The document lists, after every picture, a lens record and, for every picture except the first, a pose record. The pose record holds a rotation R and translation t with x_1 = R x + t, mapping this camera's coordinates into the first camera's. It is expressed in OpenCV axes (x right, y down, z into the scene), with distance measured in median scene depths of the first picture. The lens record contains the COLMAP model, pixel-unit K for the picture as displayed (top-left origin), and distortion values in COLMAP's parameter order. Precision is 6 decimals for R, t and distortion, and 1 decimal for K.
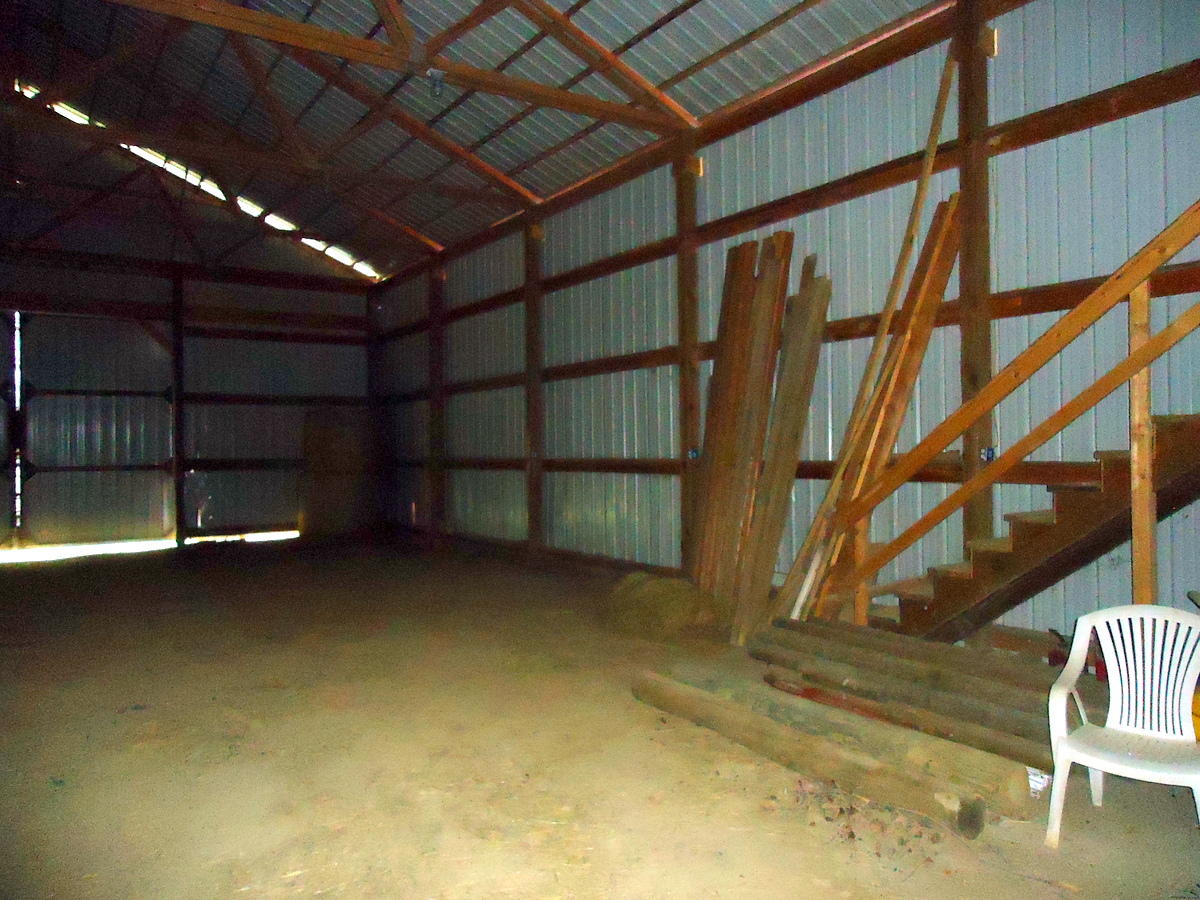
lens RADIAL K [[876.8, 0, 599.0], [0, 876.8, 444.3], [0, 0, 1]] dist [-0.003103, 0.001942]
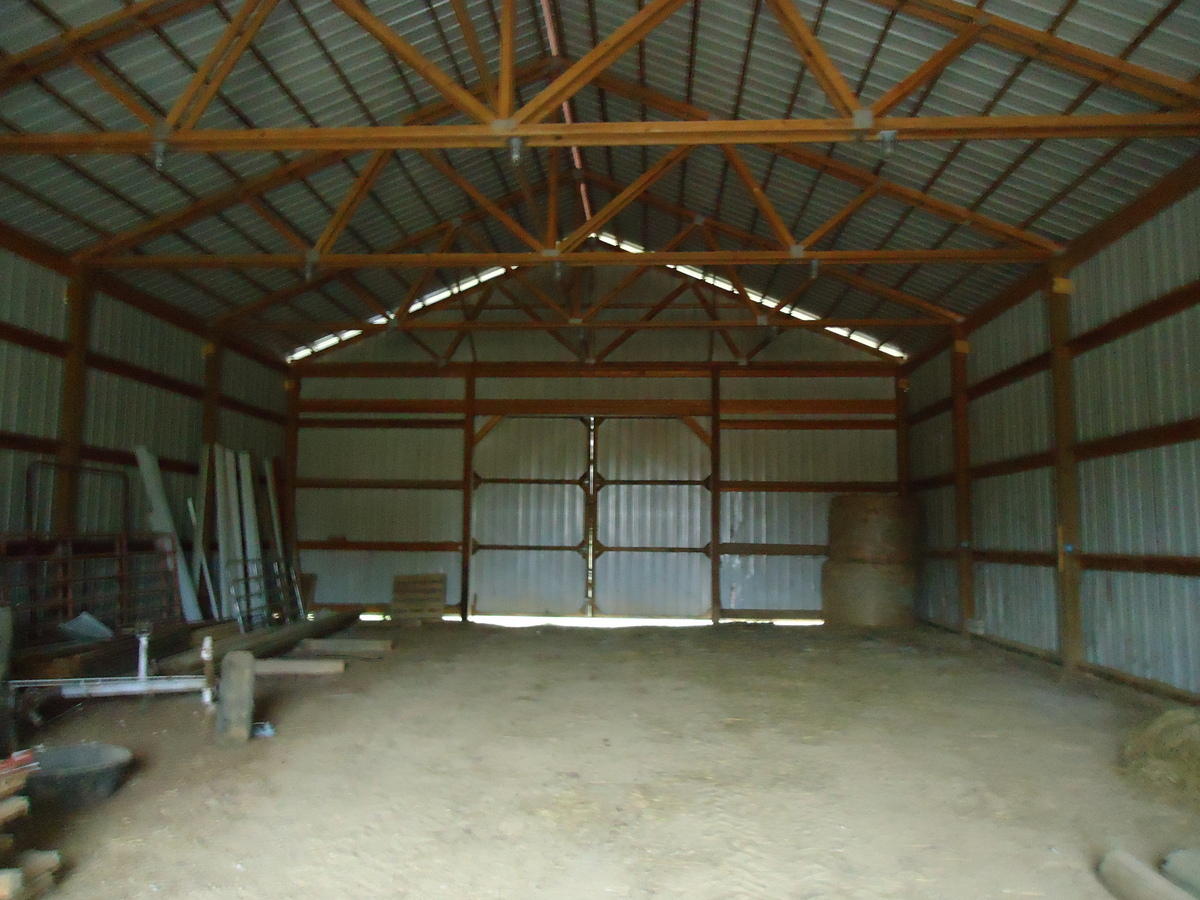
lens RADIAL K [[876.0, 0, 607.1], [0, 876.0, 447.0], [0, 0, 1]] dist [-0.004370, -0.006867]
pose [[0.799121, -0.039562, -0.599866, 0.083806], [-0.018764, 0.995705, -0.090664, -0.000594], [0.600877, 0.083708, 0.794947, 0.074860]]
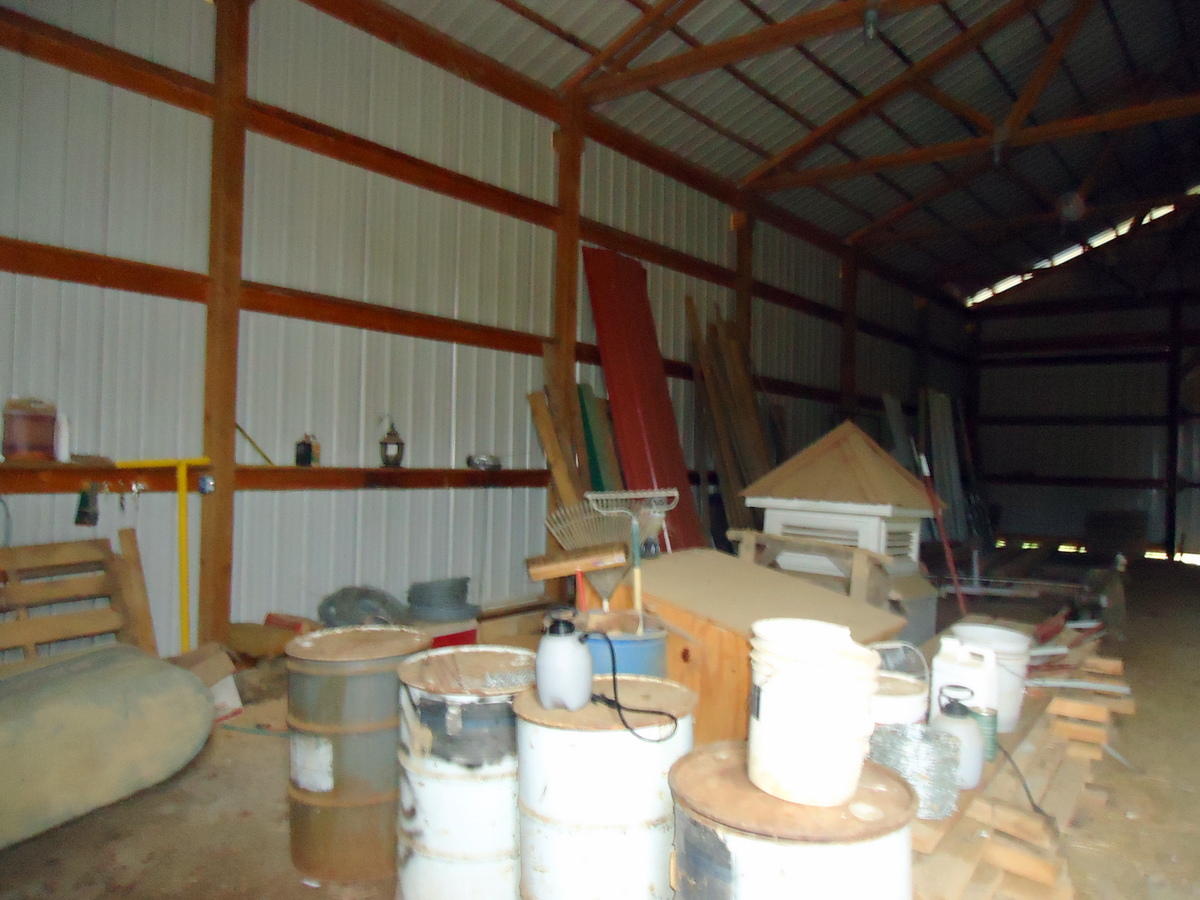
lens RADIAL K [[876.0, 0, 607.1], [0, 876.0, 447.0], [0, 0, 1]] dist [-0.004370, -0.006867]
pose [[0.316550, 0.009590, -0.948527, 0.057579], [-0.027411, 0.999624, 0.000959, 0.001239], [0.948180, 0.025696, 0.316694, -0.193354]]
